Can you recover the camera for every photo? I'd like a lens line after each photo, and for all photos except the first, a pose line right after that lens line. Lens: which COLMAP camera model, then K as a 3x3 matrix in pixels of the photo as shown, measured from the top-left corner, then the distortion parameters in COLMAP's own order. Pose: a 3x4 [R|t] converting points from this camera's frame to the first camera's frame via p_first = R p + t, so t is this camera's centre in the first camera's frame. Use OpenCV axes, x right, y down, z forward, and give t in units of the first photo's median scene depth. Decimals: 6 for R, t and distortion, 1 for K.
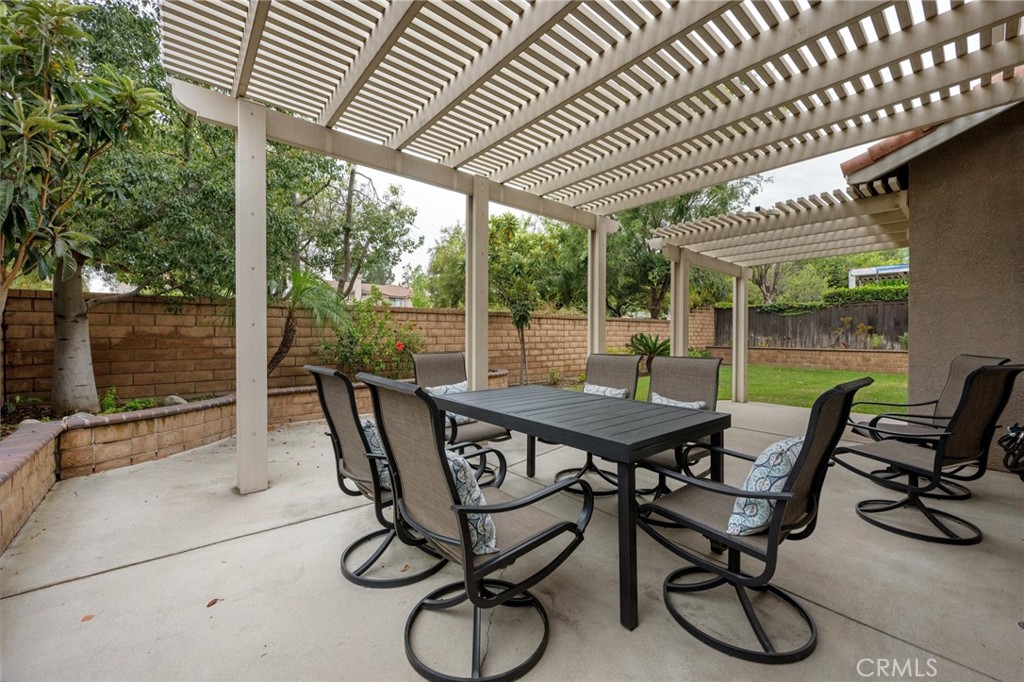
lens RADIAL K [[401.4, 0, 513.0], [0, 401.4, 338.8], [0, 0, 1]] dist [0.002384, -0.000554]
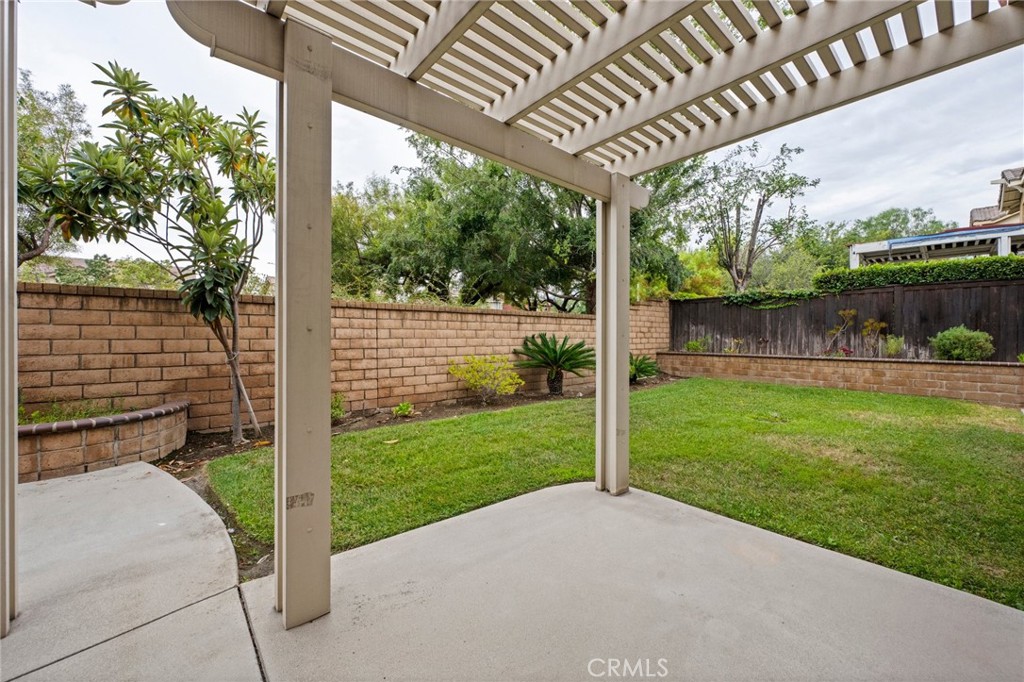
lens RADIAL K [[401.4, 0, 513.0], [0, 401.4, 338.8], [0, 0, 1]] dist [0.002384, -0.000554]
pose [[0.999981, -0.000310, 0.006087, 0.264719], [0.000336, 0.999991, -0.004252, -0.002669], [-0.006085, 0.004254, 0.999972, 0.330507]]
